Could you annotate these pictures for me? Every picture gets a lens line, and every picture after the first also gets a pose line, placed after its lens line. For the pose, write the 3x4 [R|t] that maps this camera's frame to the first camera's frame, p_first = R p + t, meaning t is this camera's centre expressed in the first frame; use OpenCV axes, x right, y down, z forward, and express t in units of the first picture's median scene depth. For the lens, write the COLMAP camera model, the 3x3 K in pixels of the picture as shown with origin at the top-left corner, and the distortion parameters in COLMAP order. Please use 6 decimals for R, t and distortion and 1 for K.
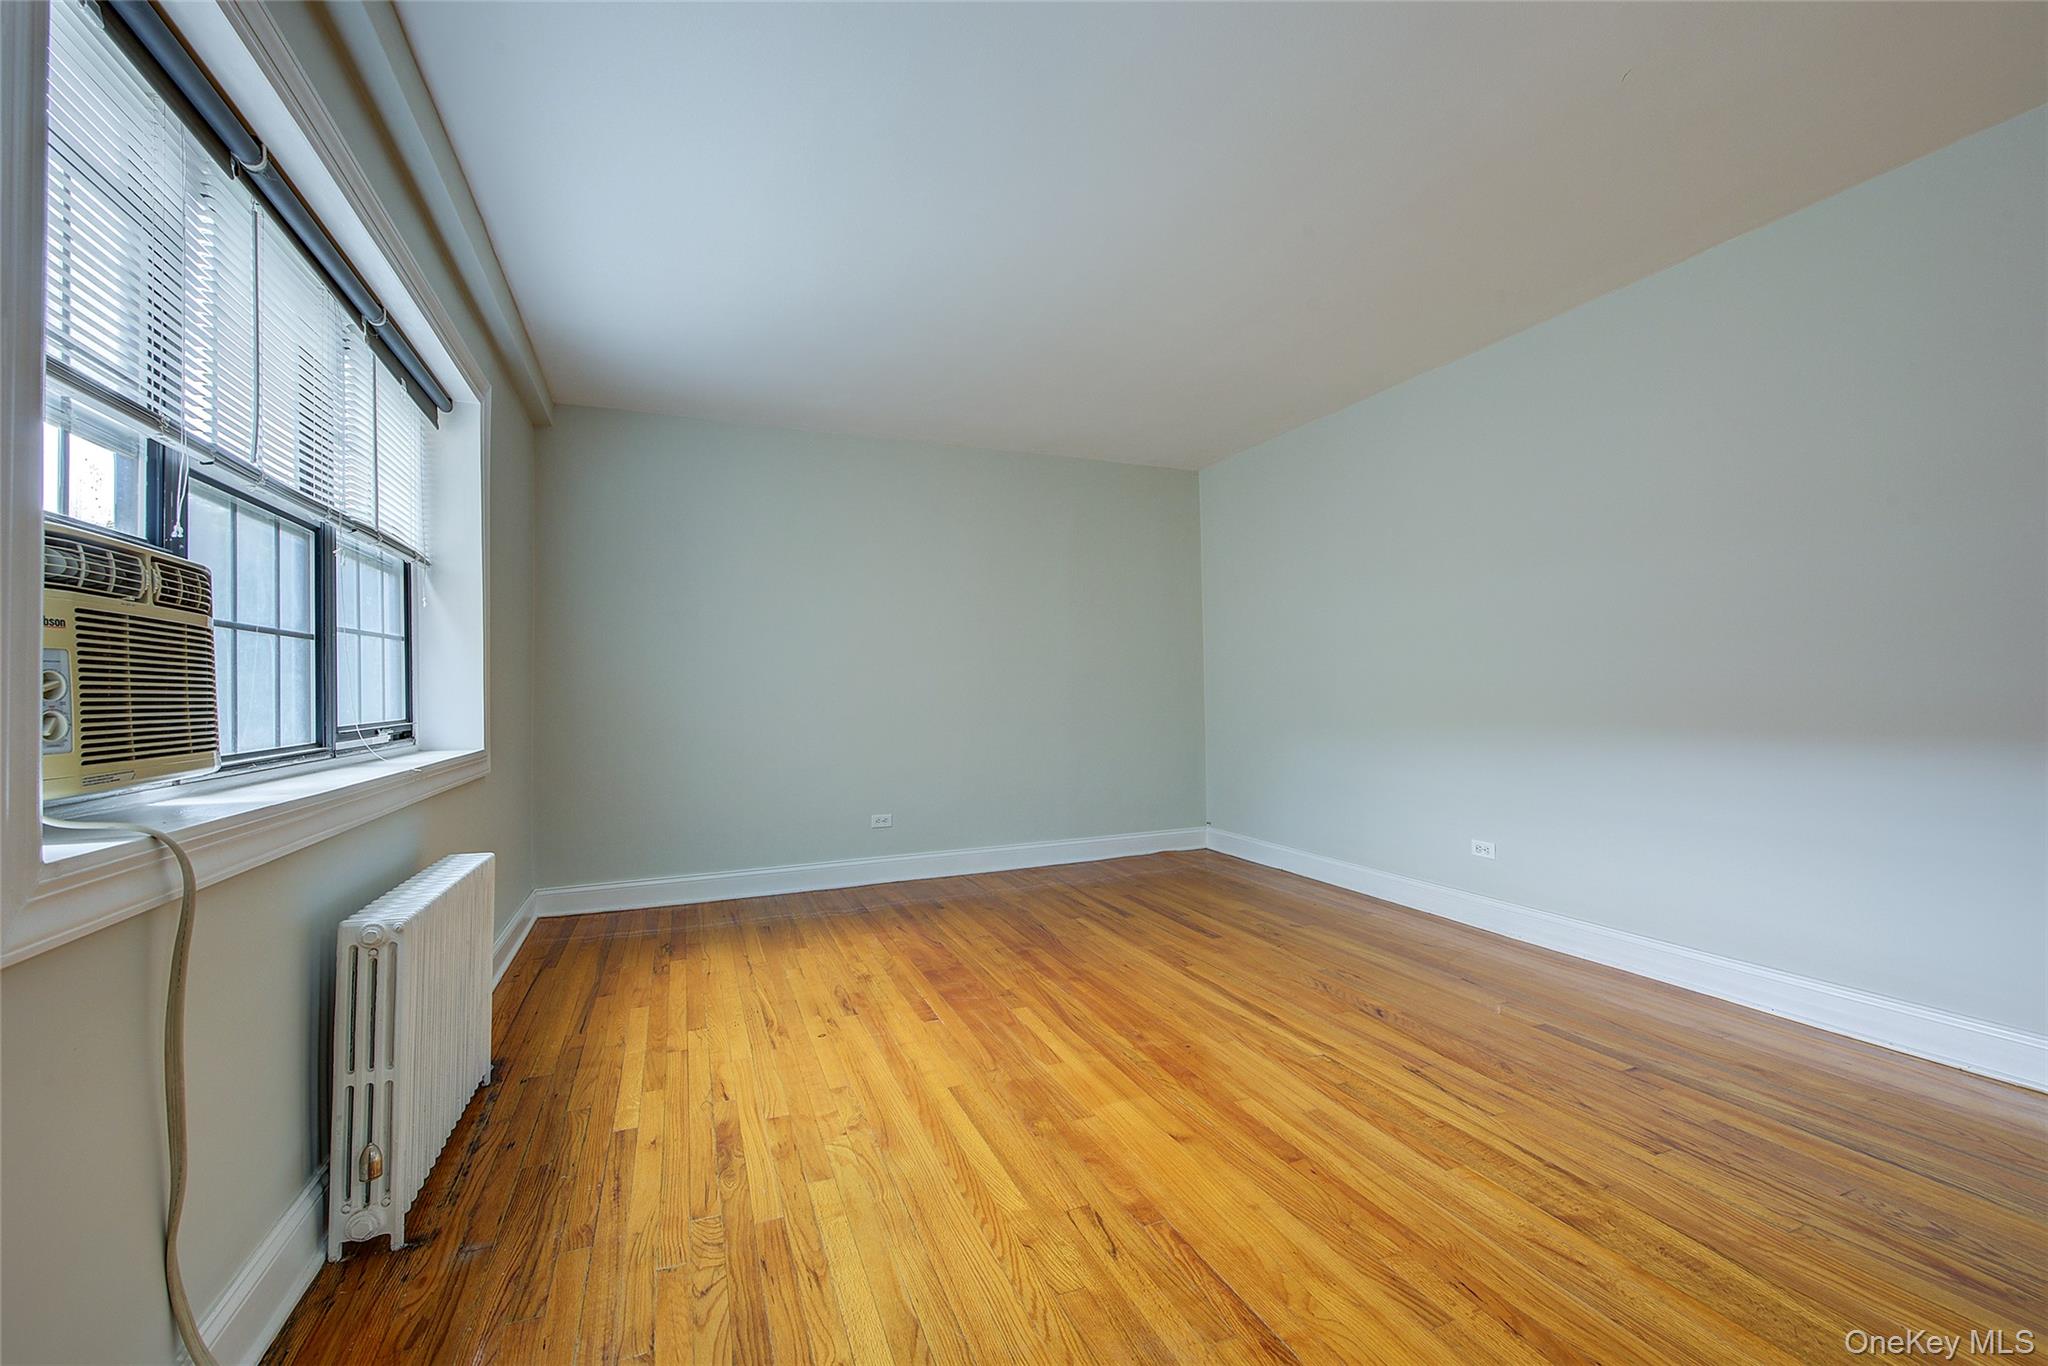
lens RADIAL K [[851.7, 0, 1031.7], [0, 851.7, 683.5], [0, 0, 1]] dist [-0.000363, -0.000405]
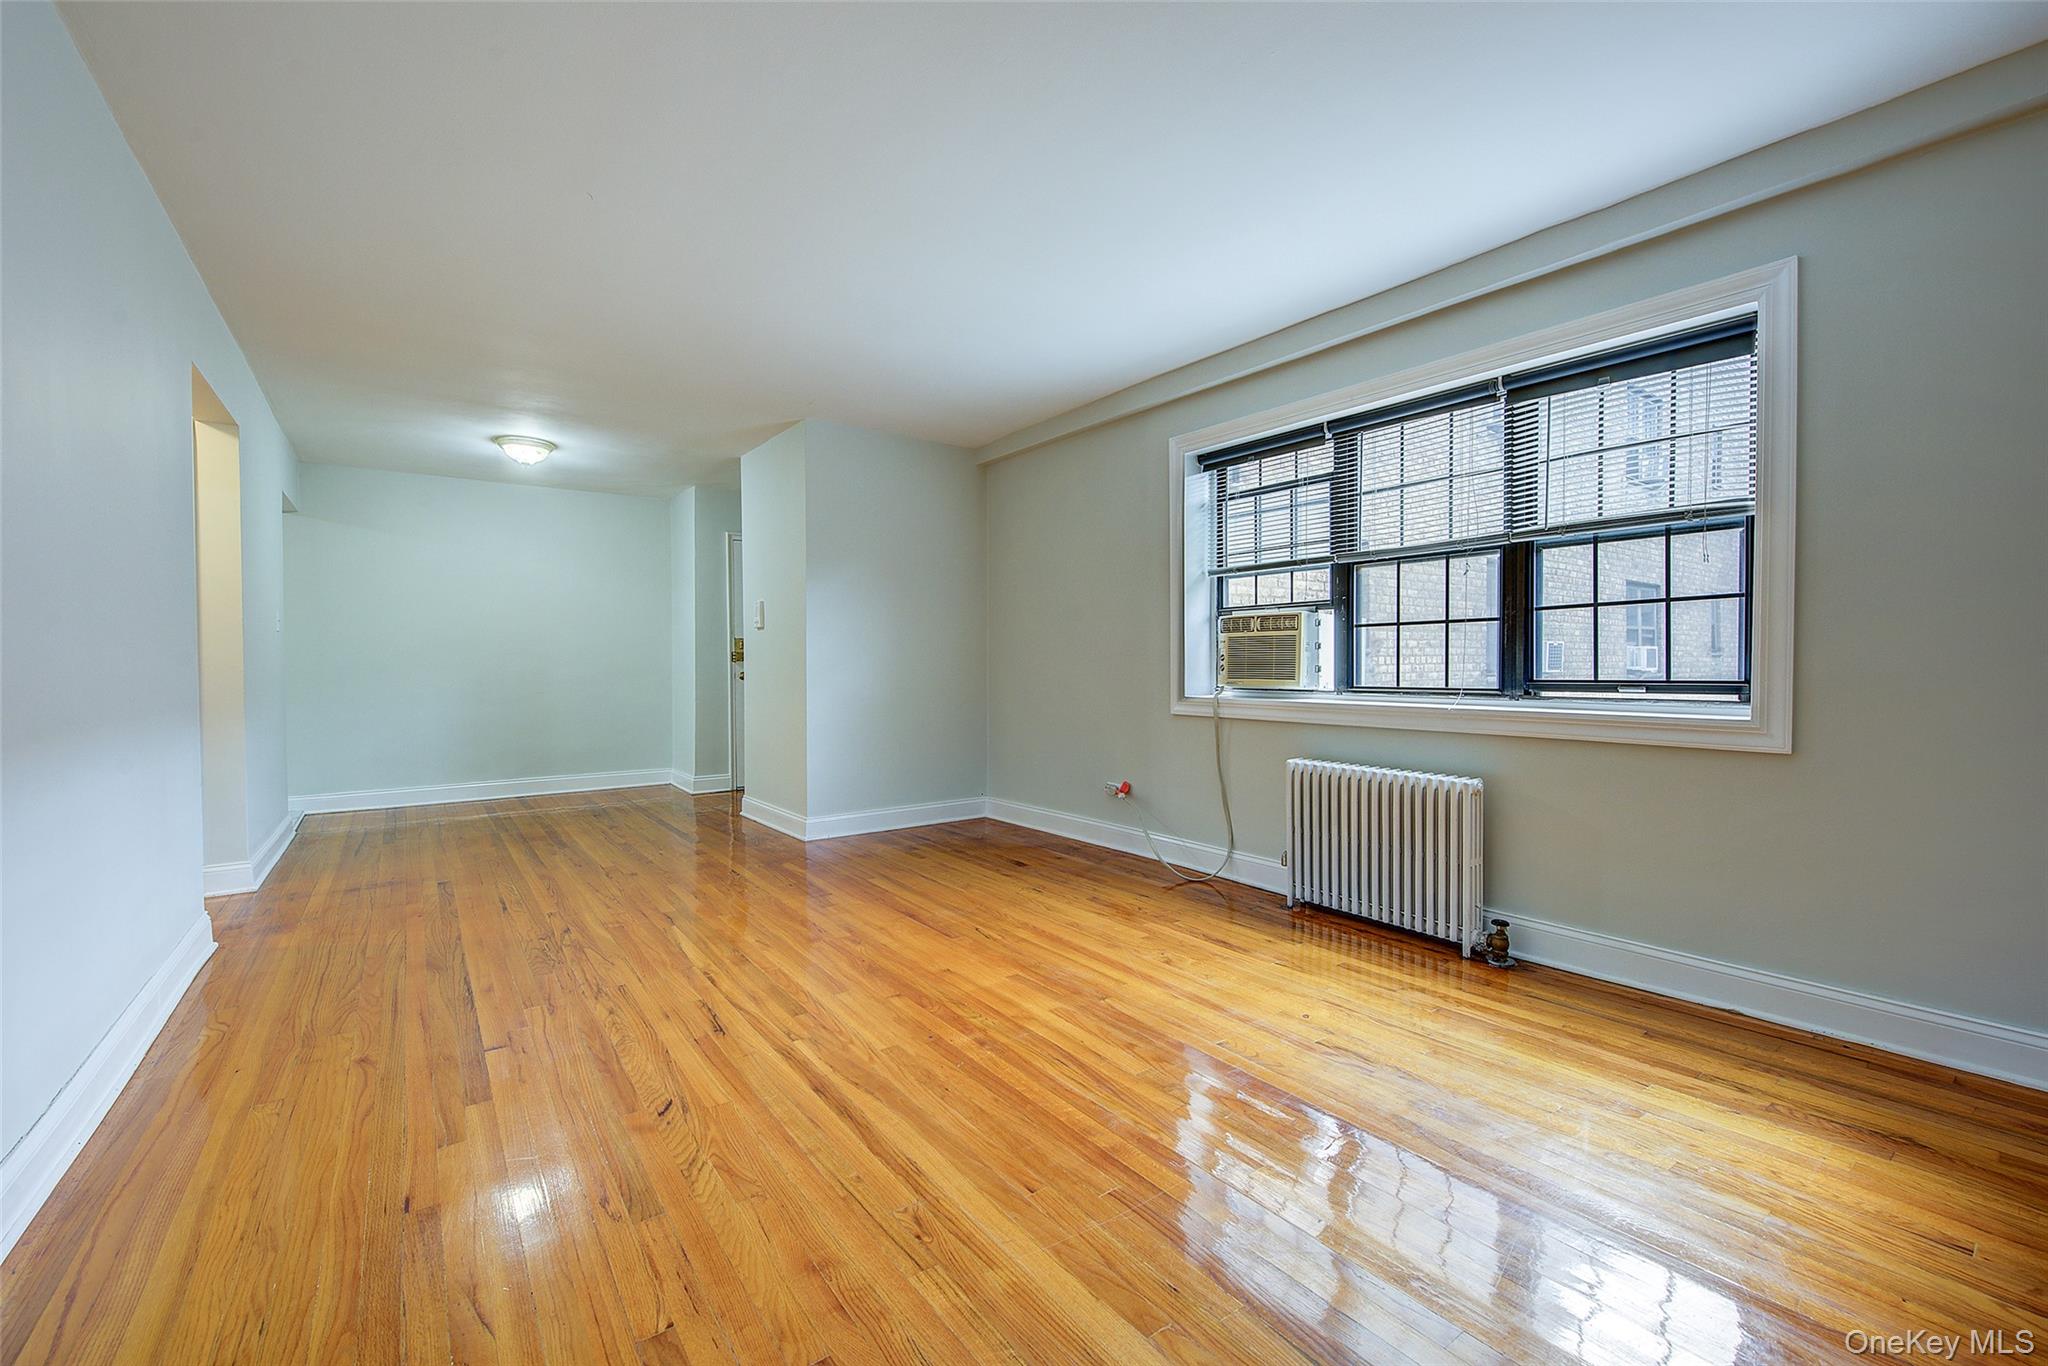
lens RADIAL K [[837.0, 0, 1032.1], [0, 837.0, 678.8], [0, 0, 1]] dist [0.000045, -0.001214]
pose [[-0.967409, 0.022618, -0.252205, 0.307007], [0.020110, 0.999719, 0.012519, 0.014749], [0.252418, 0.007040, -0.967593, 1.973536]]
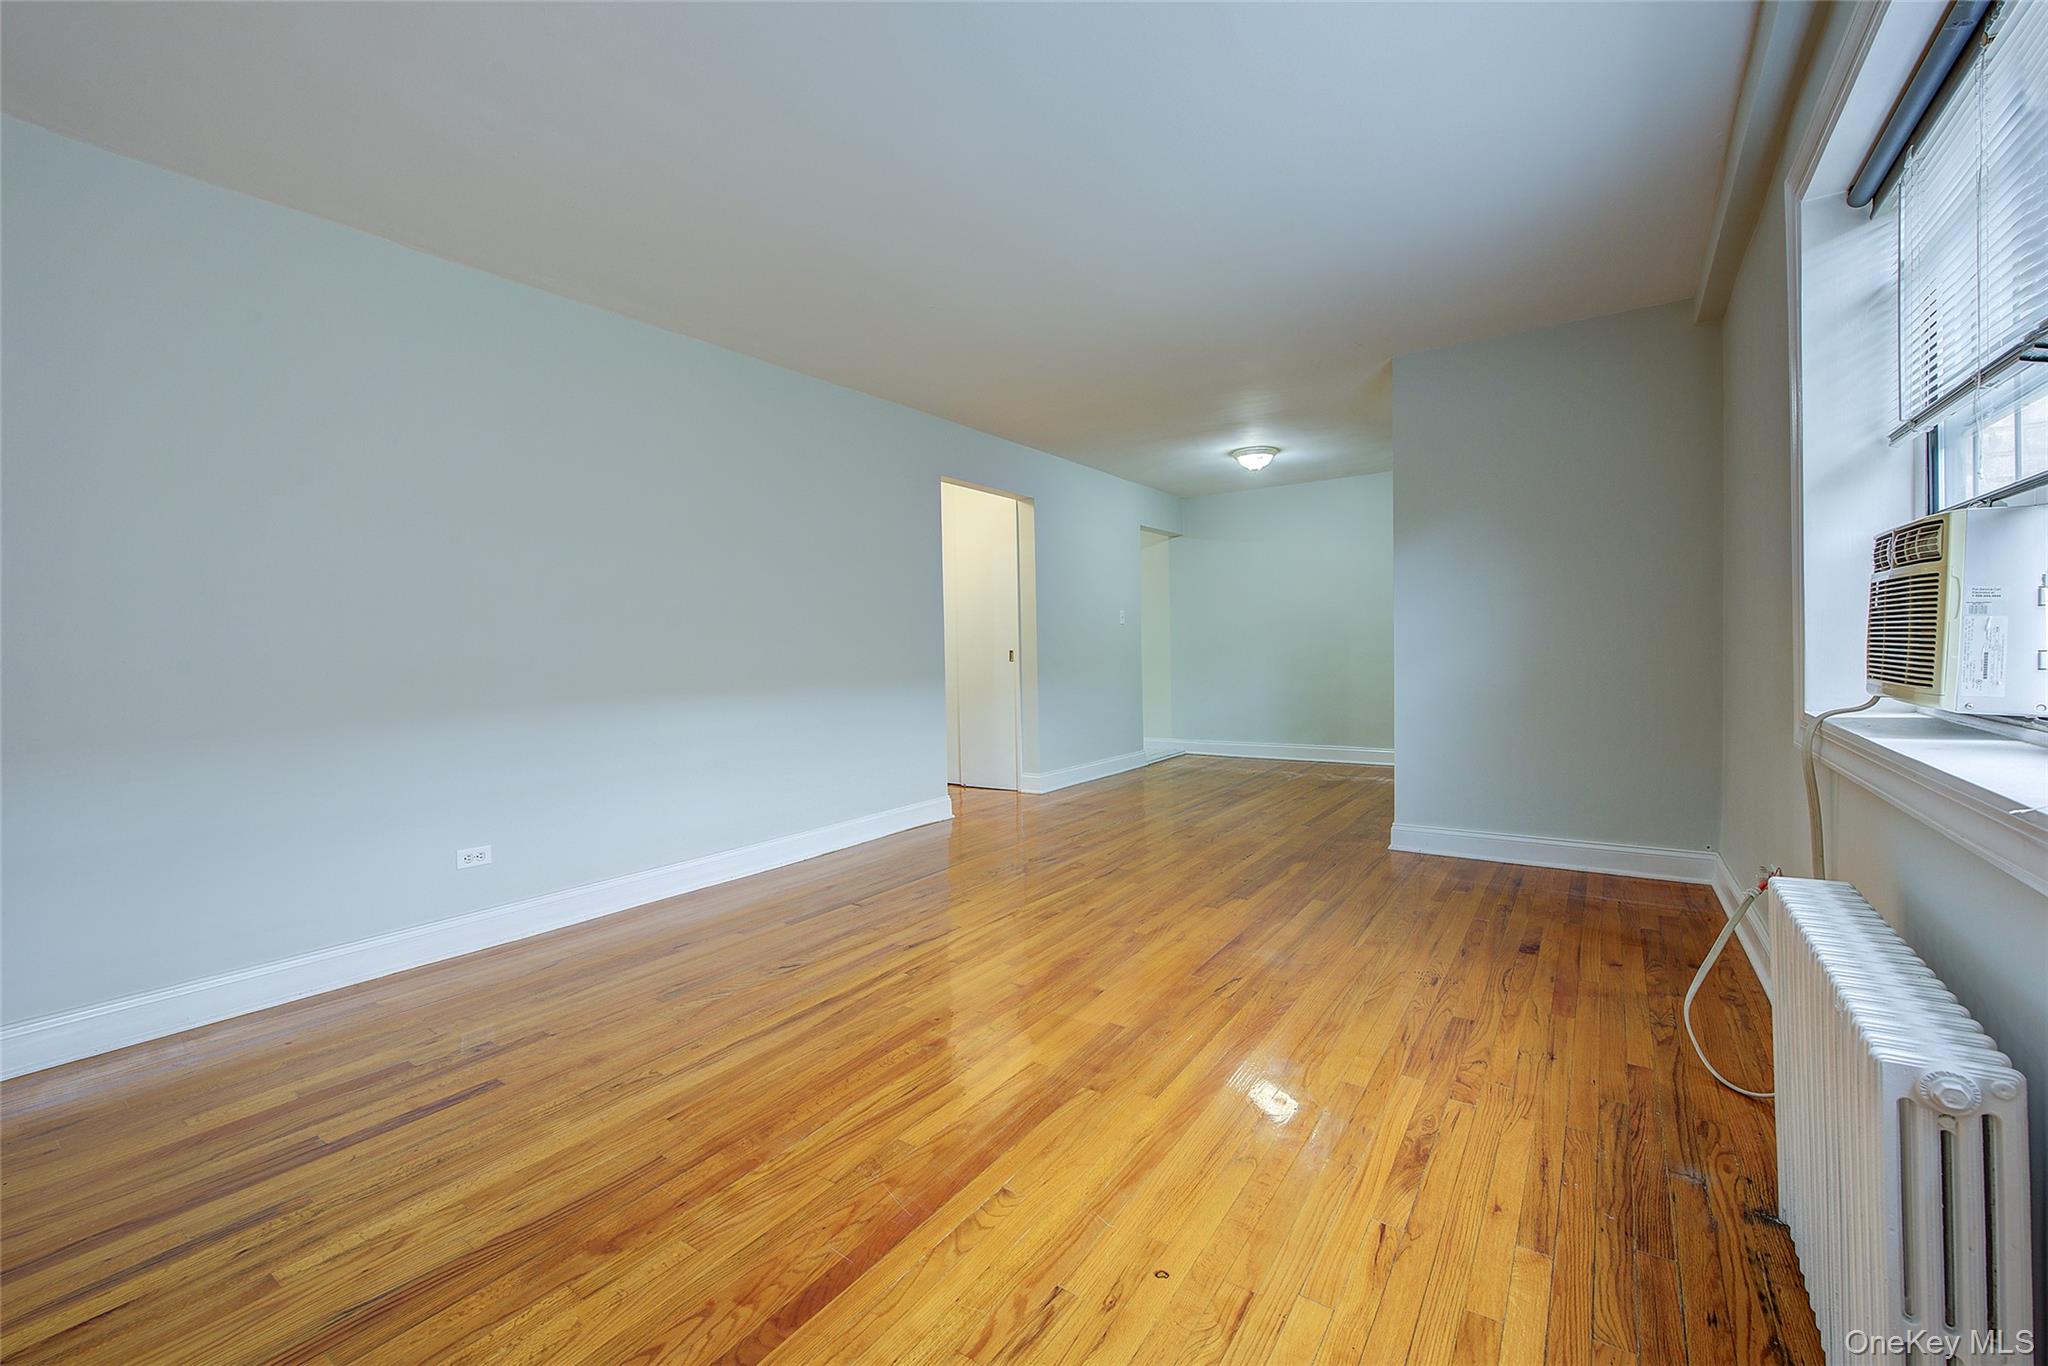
lens RADIAL K [[847.8, 0, 1033.9], [0, 847.8, 651.8], [0, 0, 1]] dist [0.000280, -0.000408]
pose [[-0.552791, 0.018894, 0.833106, -0.717743], [0.020055, 0.999755, -0.009367, 0.012764], [-0.833078, 0.011530, -0.553035, 1.472380]]
